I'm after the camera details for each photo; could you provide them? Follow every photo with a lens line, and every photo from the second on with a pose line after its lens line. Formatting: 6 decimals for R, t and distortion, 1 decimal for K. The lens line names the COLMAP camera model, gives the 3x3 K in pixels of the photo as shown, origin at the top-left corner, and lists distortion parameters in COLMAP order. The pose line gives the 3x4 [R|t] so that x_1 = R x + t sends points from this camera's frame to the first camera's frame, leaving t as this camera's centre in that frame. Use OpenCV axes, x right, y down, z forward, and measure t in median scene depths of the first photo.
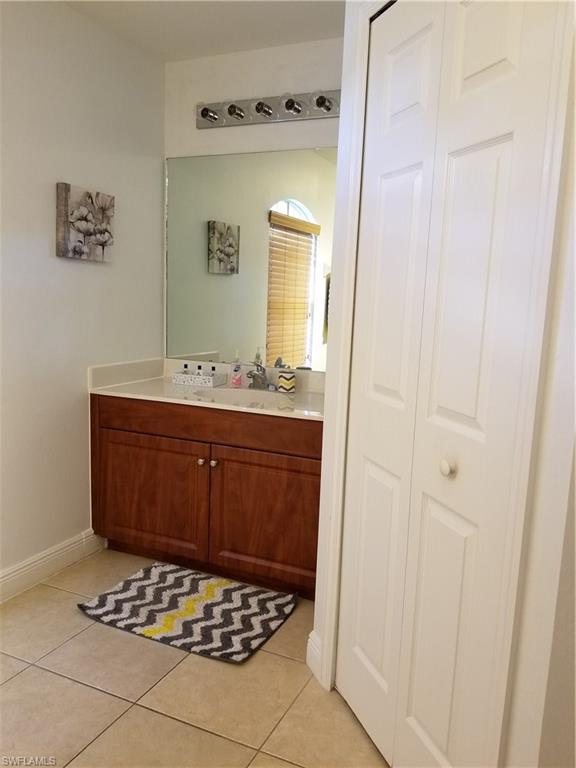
lens RADIAL K [[604.1, 0, 288.6], [0, 604.1, 377.4], [0, 0, 1]] dist [0.081391, -0.131984]
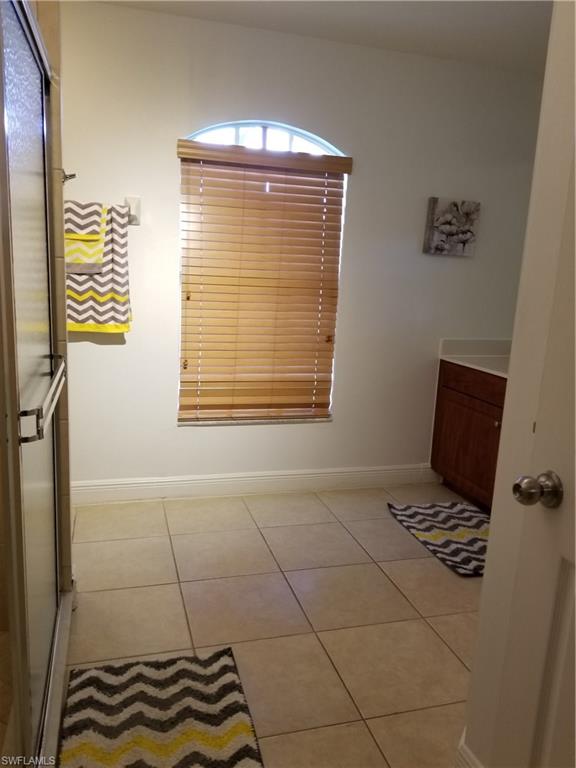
lens RADIAL K [[604.1, 0, 290.5], [0, 604.1, 379.0], [0, 0, 1]] dist [0.081391, -0.131984]
pose [[0.651270, 0.133160, -0.747072, 0.459680], [-0.128998, 0.989582, 0.063930, 0.028522], [0.747802, 0.054735, 0.661662, -0.088840]]
